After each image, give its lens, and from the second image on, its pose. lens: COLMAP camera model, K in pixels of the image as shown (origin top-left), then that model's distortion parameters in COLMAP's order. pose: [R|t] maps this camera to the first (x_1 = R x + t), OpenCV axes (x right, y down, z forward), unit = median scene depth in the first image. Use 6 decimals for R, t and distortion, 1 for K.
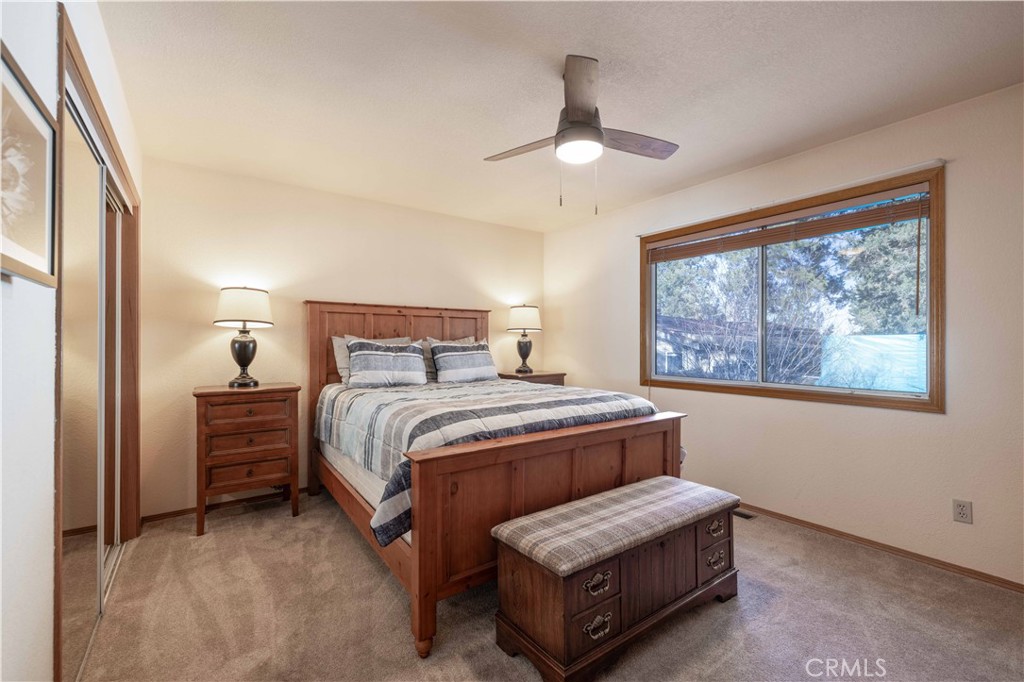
lens RADIAL K [[427.7, 0, 512.0], [0, 427.7, 341.0], [0, 0, 1]] dist [-0.001067, -0.000084]
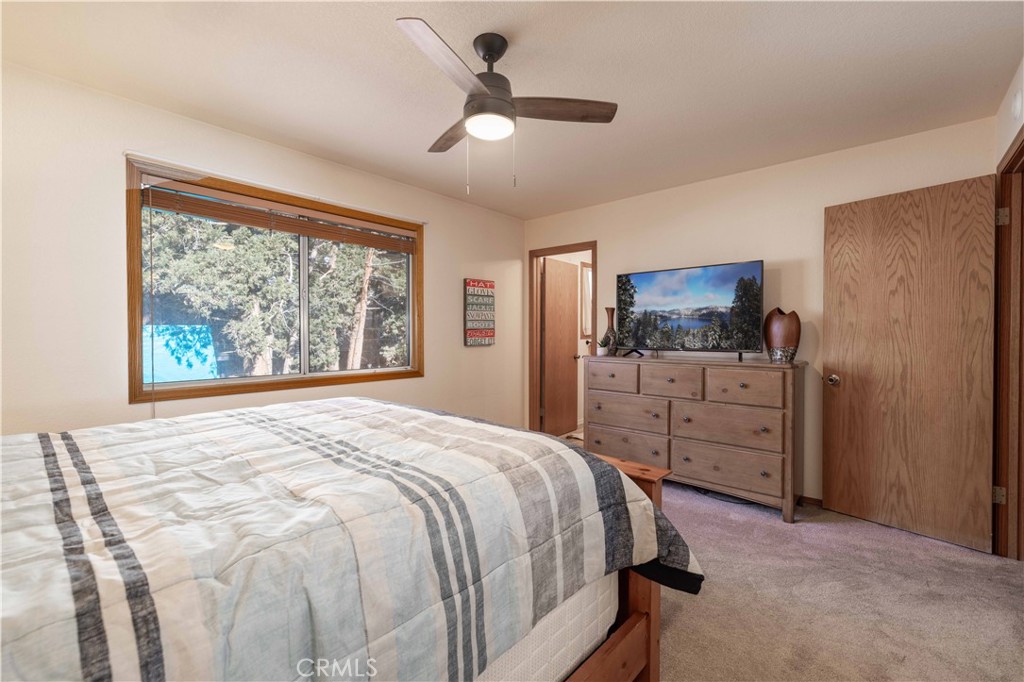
lens RADIAL K [[427.7, 0, 512.0], [0, 427.7, 341.0], [0, 0, 1]] dist [-0.001067, -0.000084]
pose [[-0.208398, -0.022949, 0.977775, -0.413595], [-0.004948, 0.999737, 0.022410, -0.001833], [-0.978032, -0.000168, -0.208456, 0.611461]]
